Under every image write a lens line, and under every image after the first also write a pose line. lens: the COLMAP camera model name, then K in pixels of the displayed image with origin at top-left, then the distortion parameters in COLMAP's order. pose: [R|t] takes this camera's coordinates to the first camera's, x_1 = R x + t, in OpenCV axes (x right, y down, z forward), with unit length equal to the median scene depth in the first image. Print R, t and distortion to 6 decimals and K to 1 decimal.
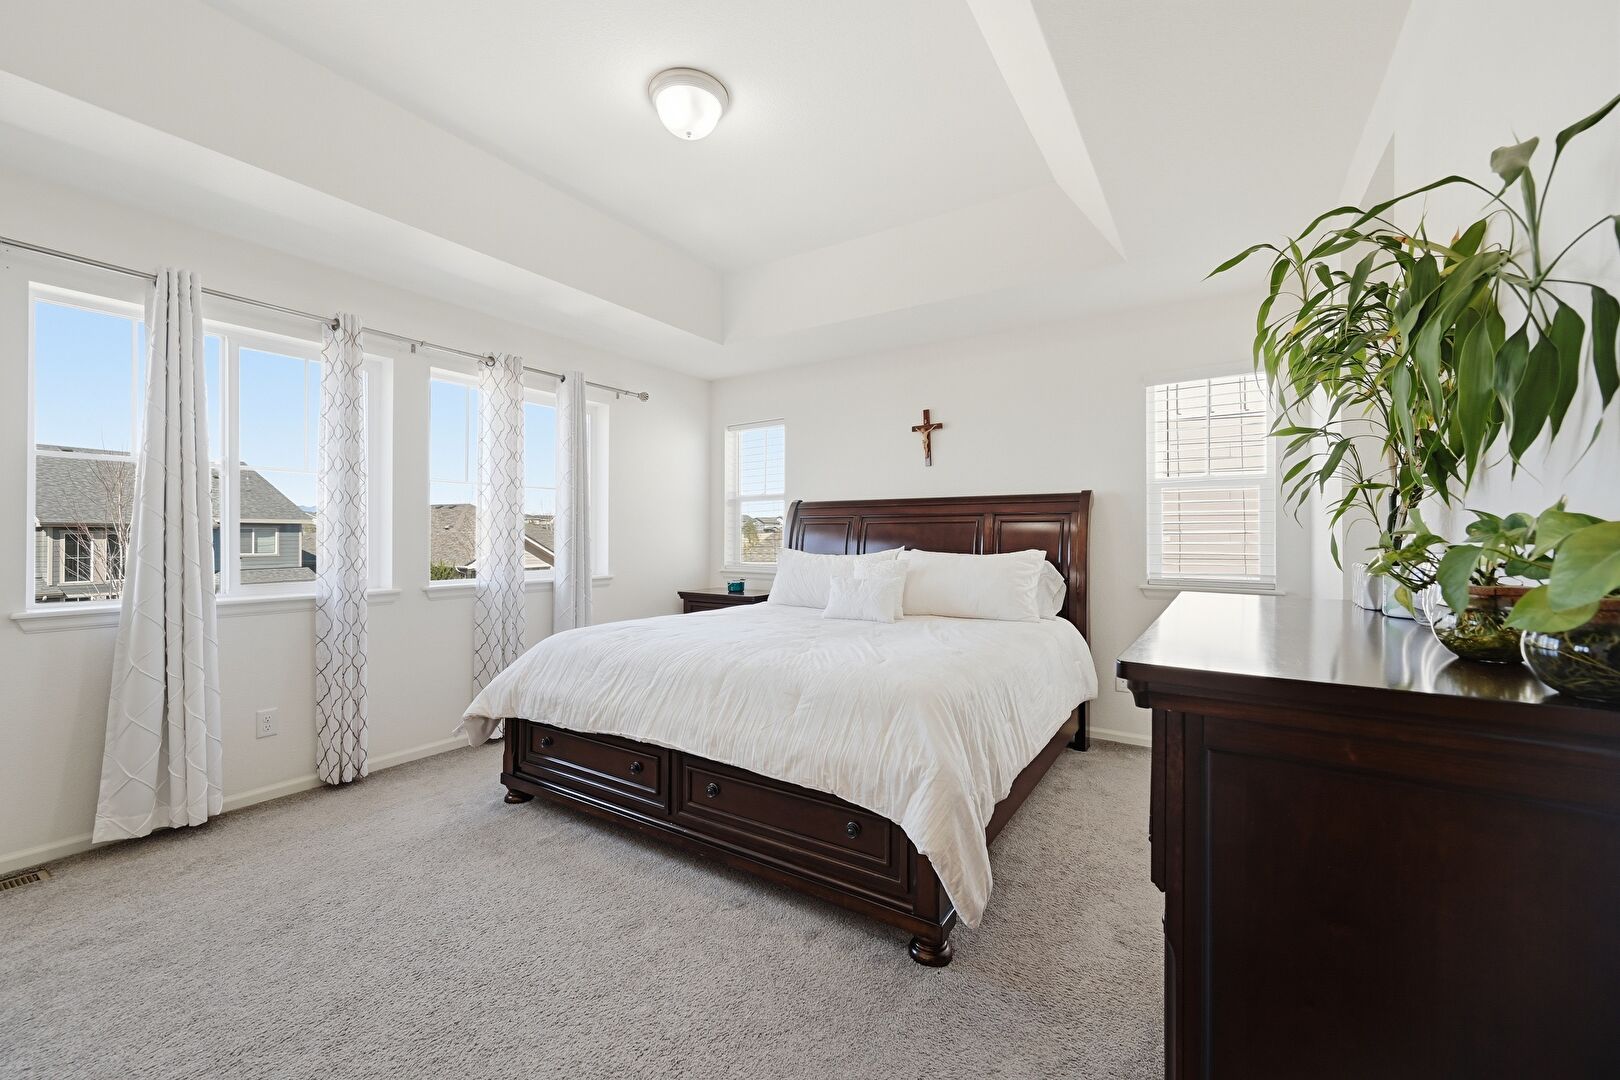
lens RADIAL K [[647.1, 0, 805.0], [0, 647.1, 532.3], [0, 0, 1]] dist [-0.000284, 0.000105]
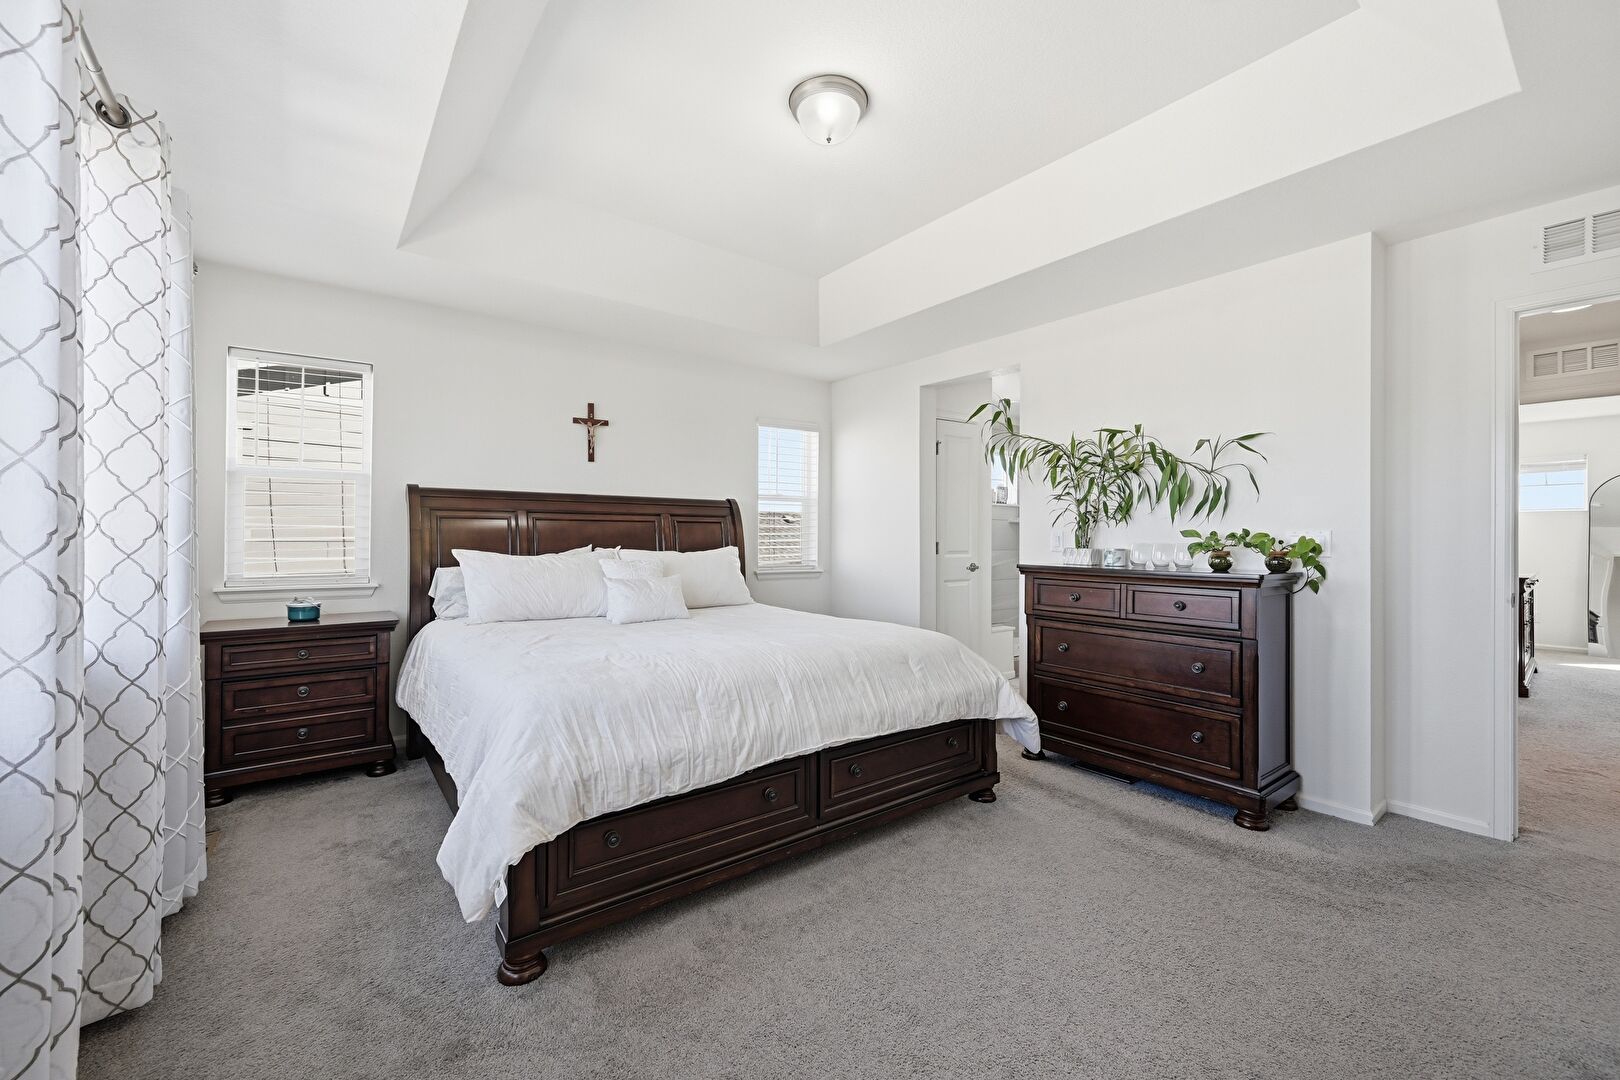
lens RADIAL K [[647.1, 0, 805.0], [0, 647.1, 532.3], [0, 0, 1]] dist [-0.000284, 0.000105]
pose [[0.340487, 0.005310, 0.940234, -0.743370], [-0.009643, 0.999951, -0.002155, 0.002803], [-0.940200, -0.008333, 0.340522, 0.447431]]
